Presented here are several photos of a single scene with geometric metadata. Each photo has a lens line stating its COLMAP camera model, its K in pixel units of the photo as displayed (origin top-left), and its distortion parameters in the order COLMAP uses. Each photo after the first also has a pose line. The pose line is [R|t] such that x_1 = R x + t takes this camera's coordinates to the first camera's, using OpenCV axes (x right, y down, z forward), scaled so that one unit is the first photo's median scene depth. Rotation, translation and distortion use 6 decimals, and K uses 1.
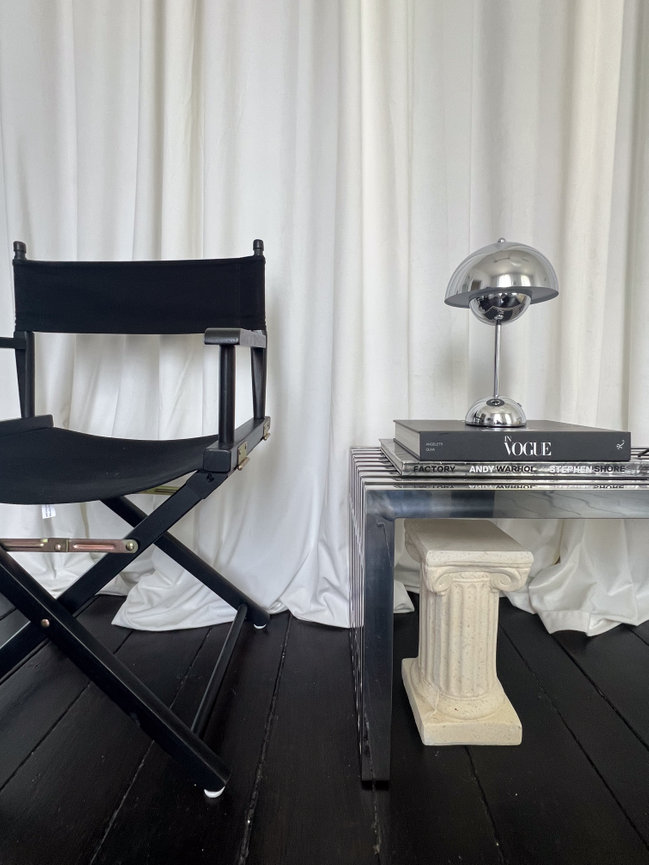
lens RADIAL K [[444.4, 0, 324.5], [0, 444.4, 432.5], [0, 0, 1]] dist [0.000026, 0.000088]
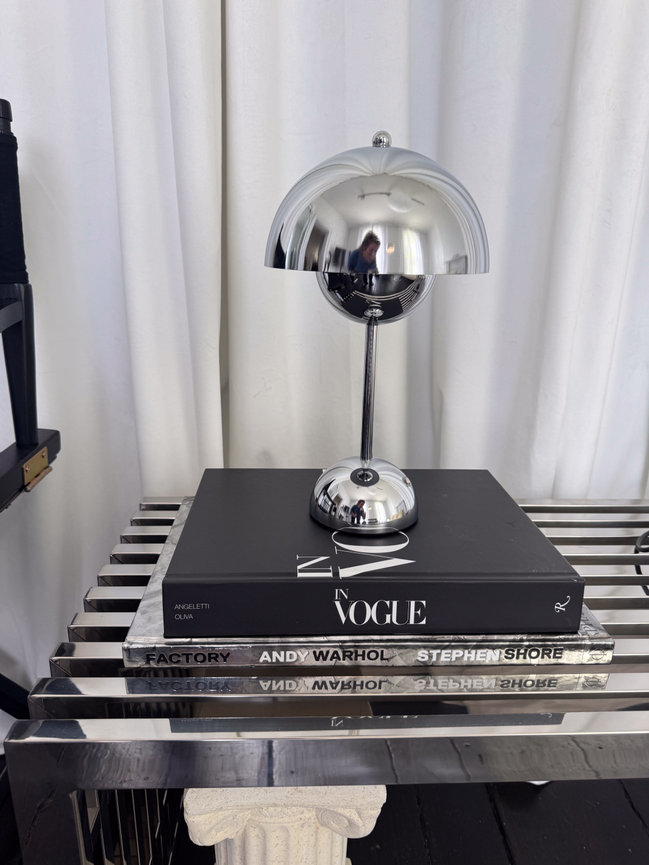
lens RADIAL K [[609.8, 0, 324.5], [0, 609.8, 432.5], [0, 0, 1]] dist [0.002496, -0.098851]
pose [[0.999809, 0.004696, 0.018967, 0.379651], [-0.008092, 0.983047, 0.183176, -0.290846], [-0.017785, -0.183294, 0.982897, 0.357316]]
